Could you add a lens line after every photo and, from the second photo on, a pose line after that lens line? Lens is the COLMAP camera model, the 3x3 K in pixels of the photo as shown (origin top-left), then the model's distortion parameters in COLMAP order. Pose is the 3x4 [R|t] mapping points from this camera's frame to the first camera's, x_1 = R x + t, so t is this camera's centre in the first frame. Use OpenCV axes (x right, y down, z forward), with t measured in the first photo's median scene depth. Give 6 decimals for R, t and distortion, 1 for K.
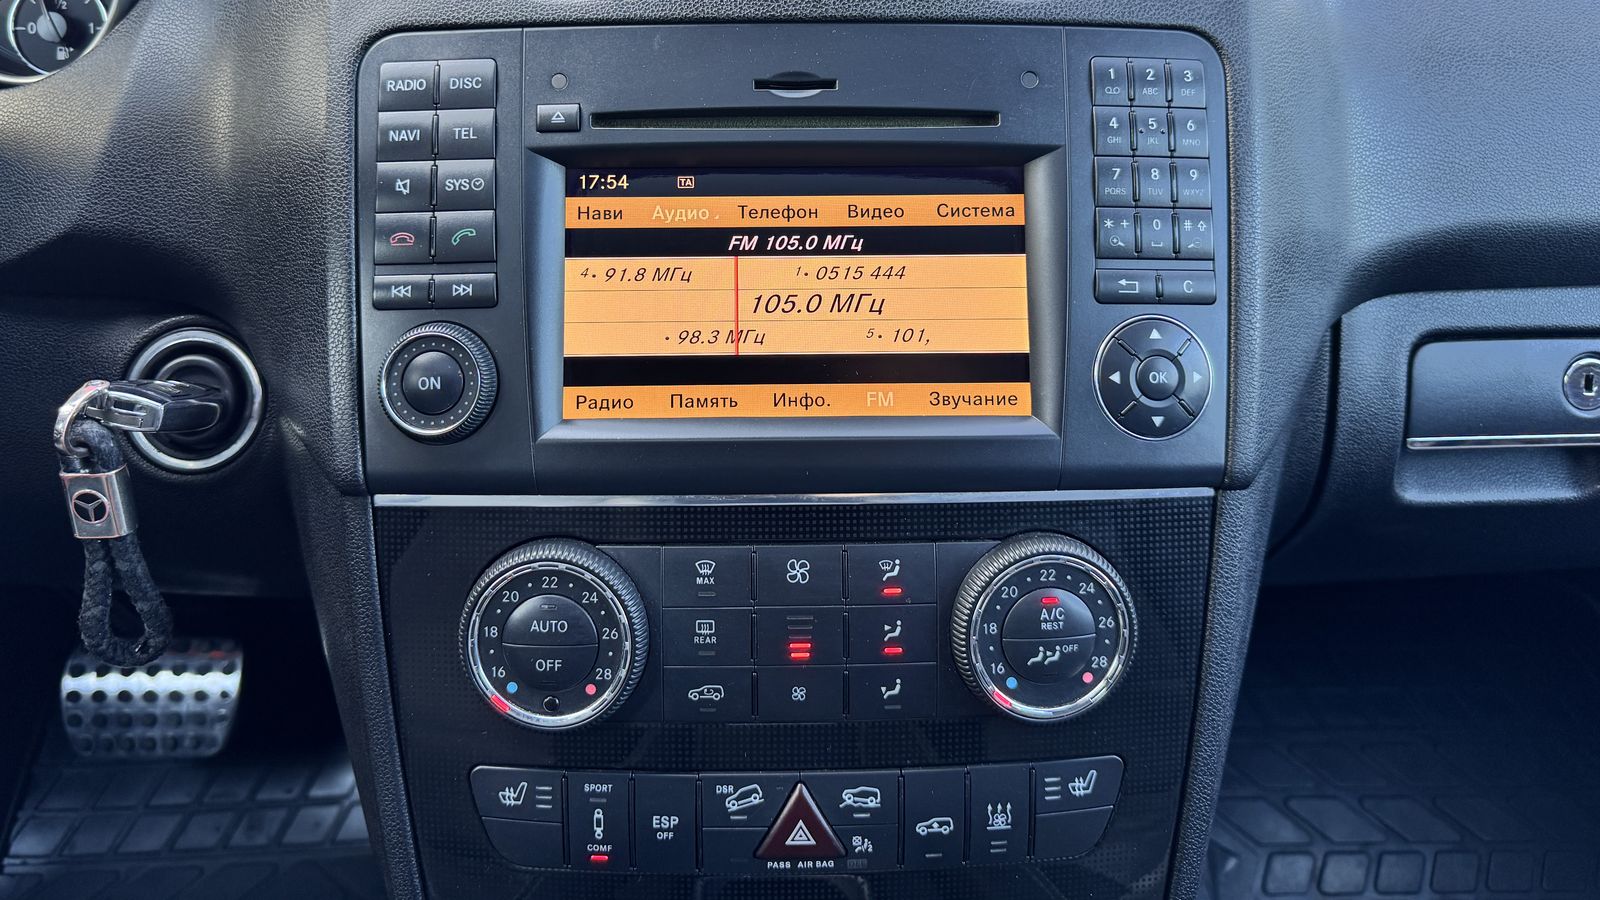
lens RADIAL K [[1311.1, 0, 796.0], [0, 1311.1, 265.6], [0, 0, 1]] dist [0.120353, -0.249426]
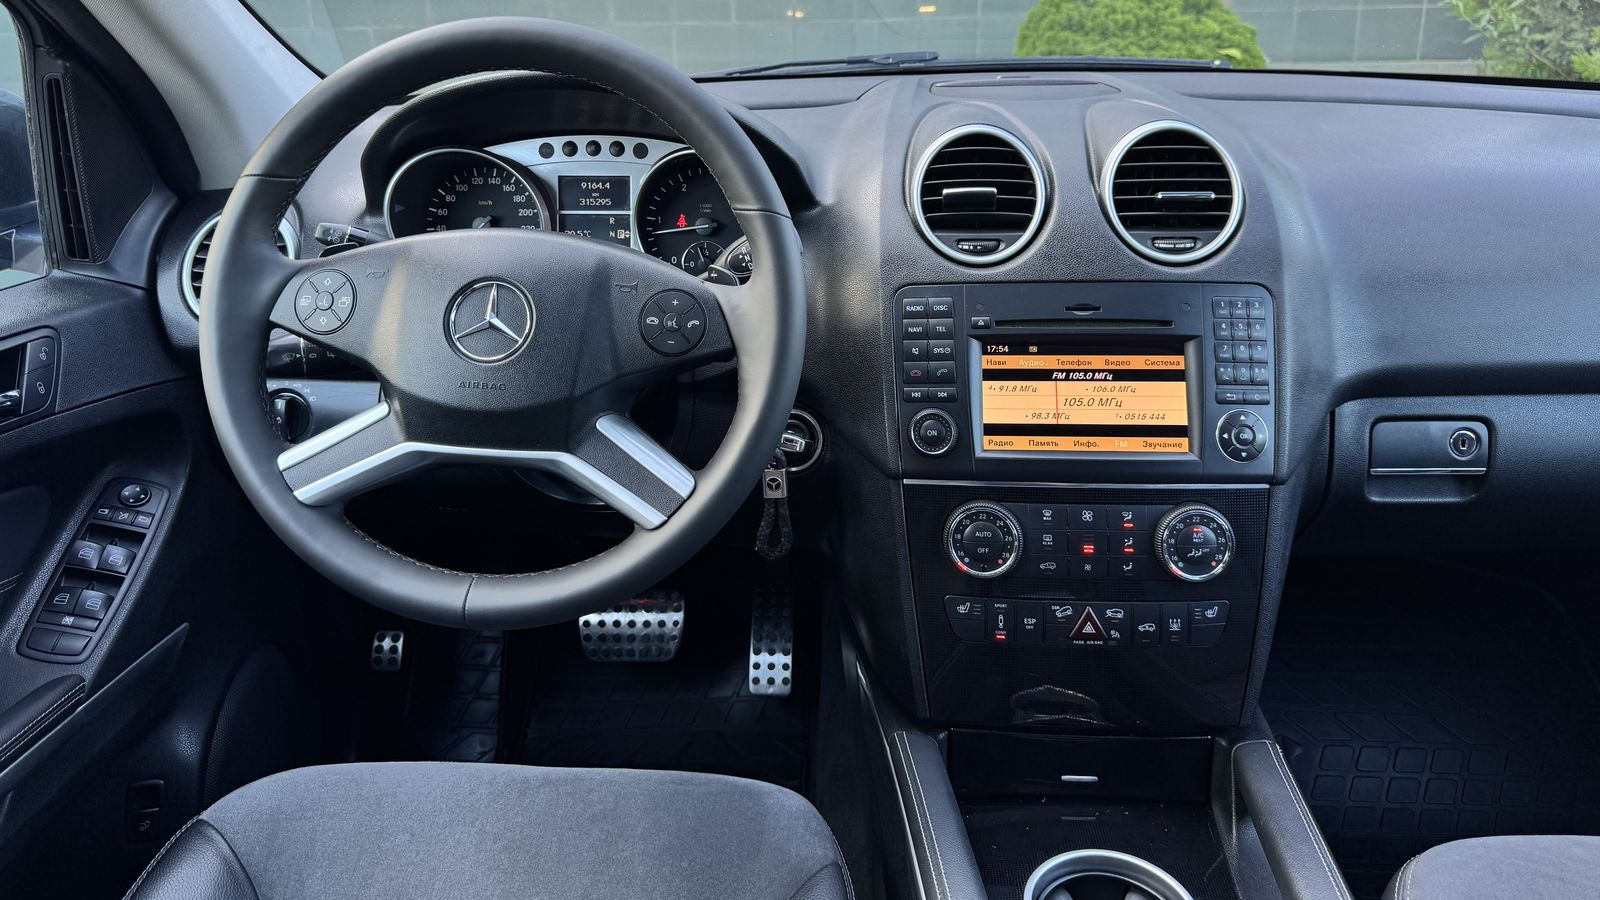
lens RADIAL K [[1229.7, 0, 788.5], [0, 1229.7, 295.5], [0, 0, 1]] dist [0.139932, -0.306341]
pose [[0.995539, 0.002074, -0.094324, -0.314420], [-0.005565, 0.999308, -0.036769, -0.076610], [0.094183, 0.037130, 0.994862, -1.252052]]
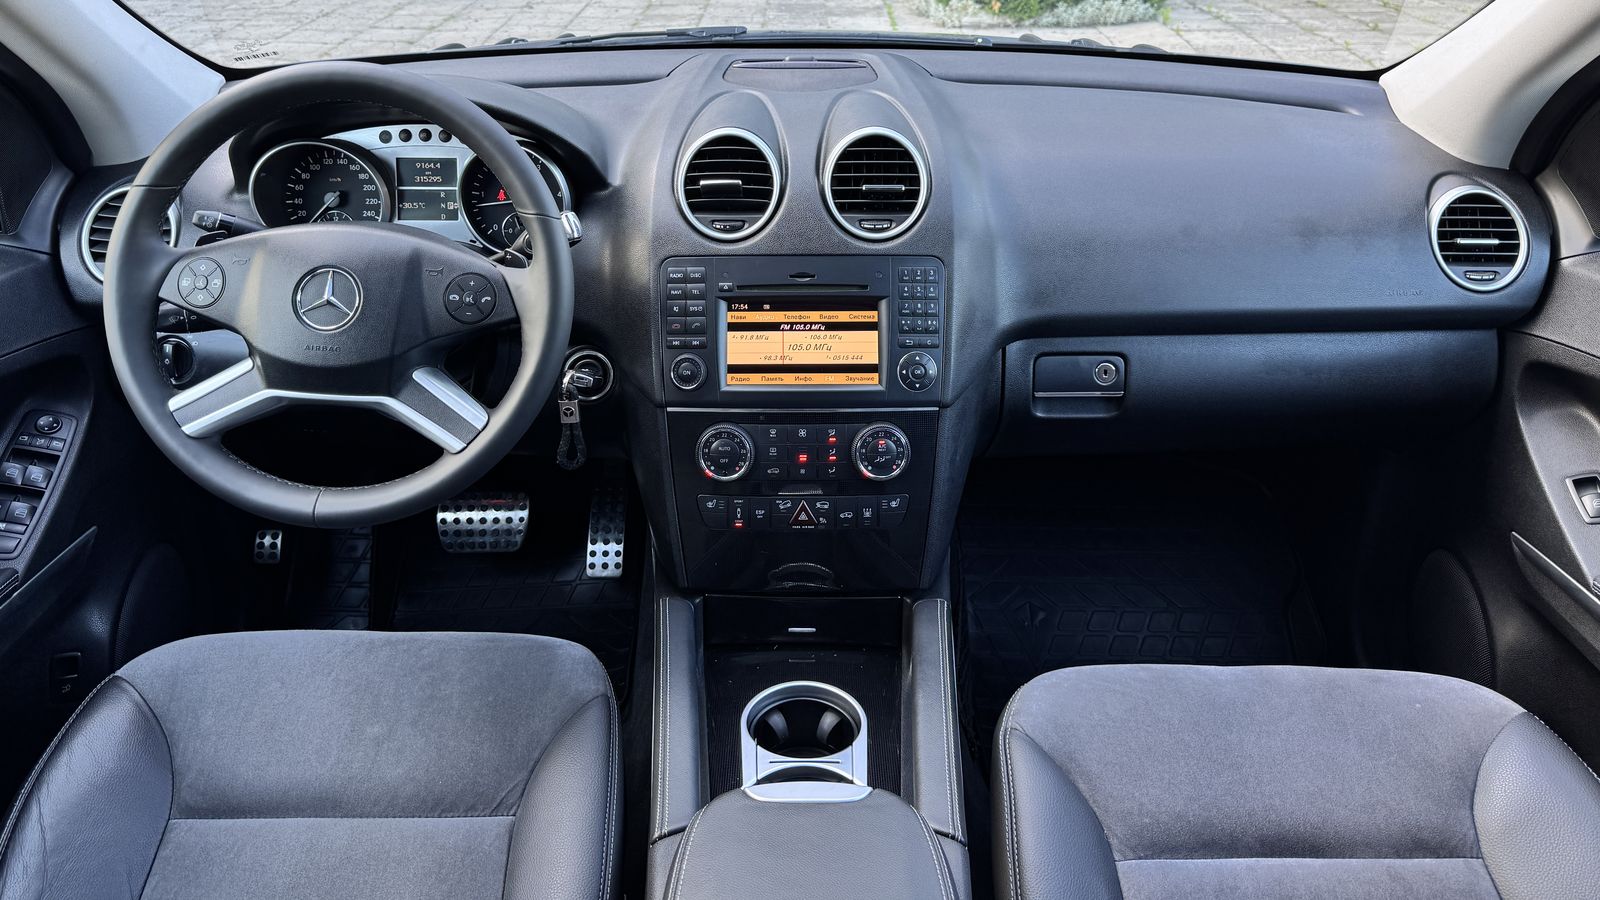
lens RADIAL K [[1311.1, 0, 796.0], [0, 1311.1, 265.6], [0, 0, 1]] dist [0.120353, -0.249426]
pose [[0.999440, 0.003565, -0.033263, 0.086255], [-0.002423, 0.999408, 0.034318, -0.266362], [0.033365, -0.034218, 0.998857, -2.053062]]
